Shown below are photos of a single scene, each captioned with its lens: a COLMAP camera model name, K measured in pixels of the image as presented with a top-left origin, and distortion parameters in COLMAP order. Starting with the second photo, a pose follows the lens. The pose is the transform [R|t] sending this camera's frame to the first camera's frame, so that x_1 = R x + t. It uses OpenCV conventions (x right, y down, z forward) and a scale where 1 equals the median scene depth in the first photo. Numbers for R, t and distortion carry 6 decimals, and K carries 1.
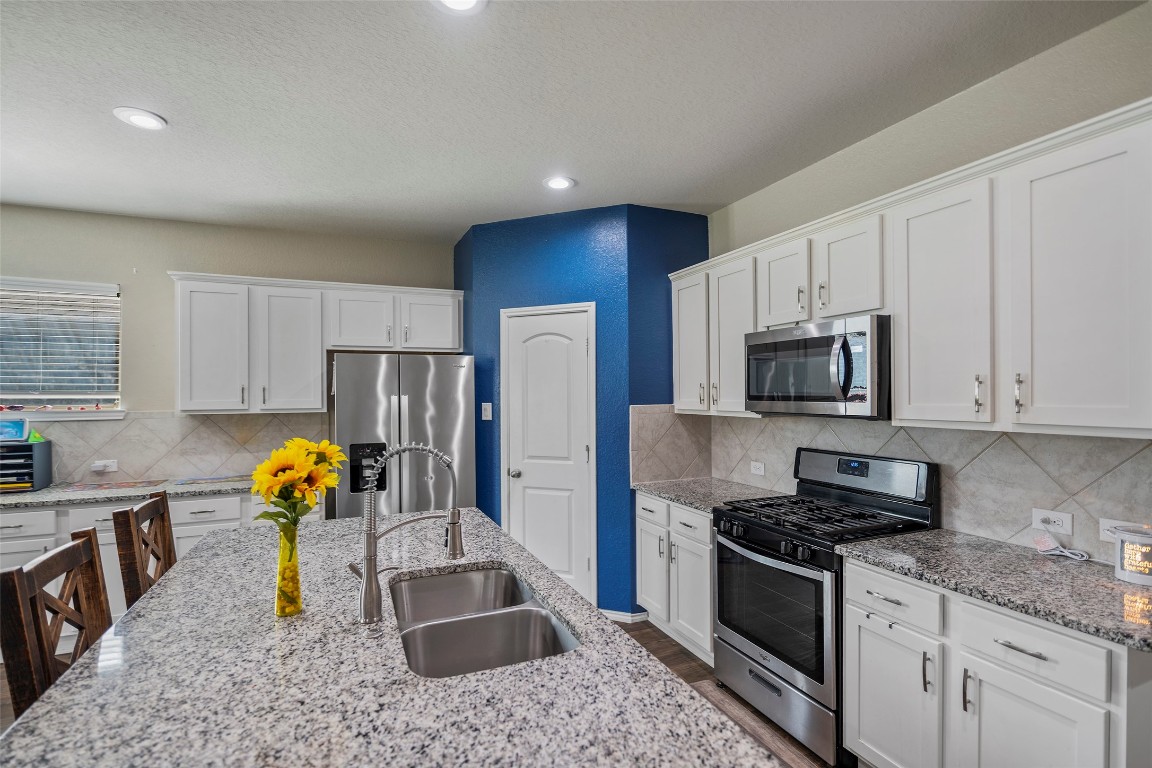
lens RADIAL K [[542.6, 0, 577.6], [0, 542.6, 396.2], [0, 0, 1]] dist [-0.003021, -0.000821]
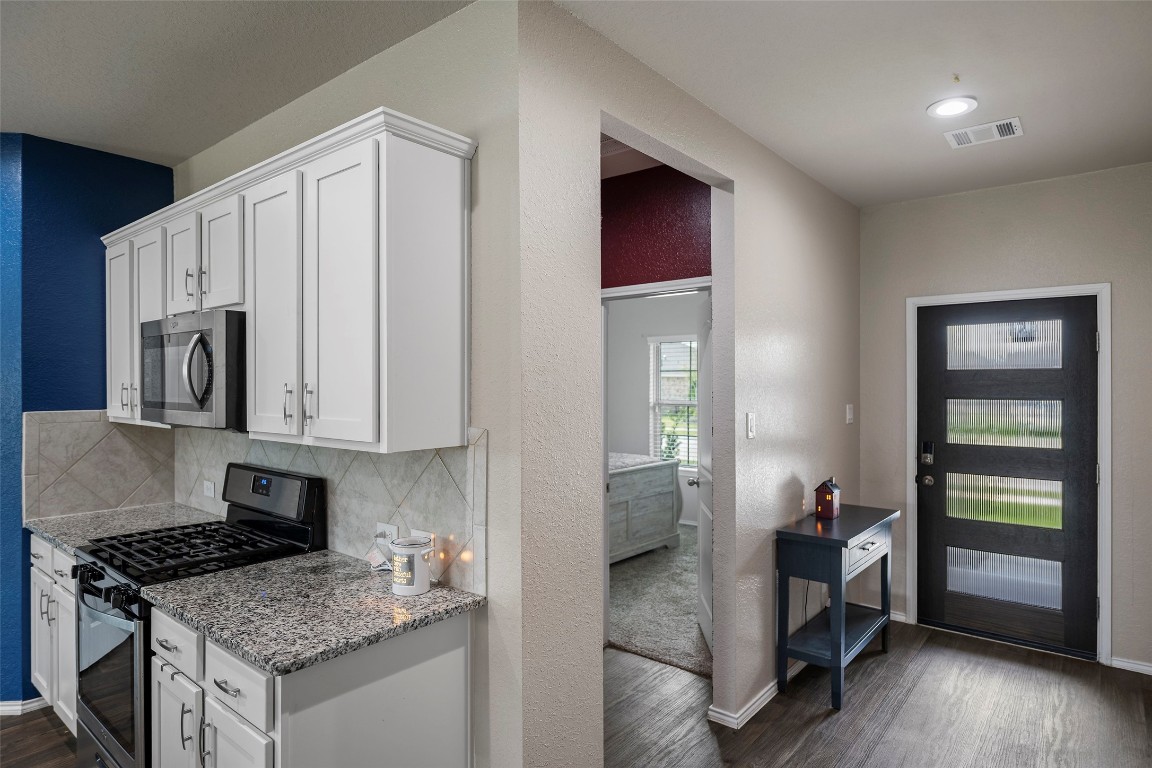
lens RADIAL K [[648.1, 0, 576.0], [0, 648.1, 384.0], [0, 0, 1]] dist [-0.001504, -0.000717]
pose [[0.888295, 0.009086, 0.459183, 0.354220], [-0.005280, 0.999940, -0.009572, -0.016353], [-0.459243, 0.006079, 0.888290, -0.103647]]
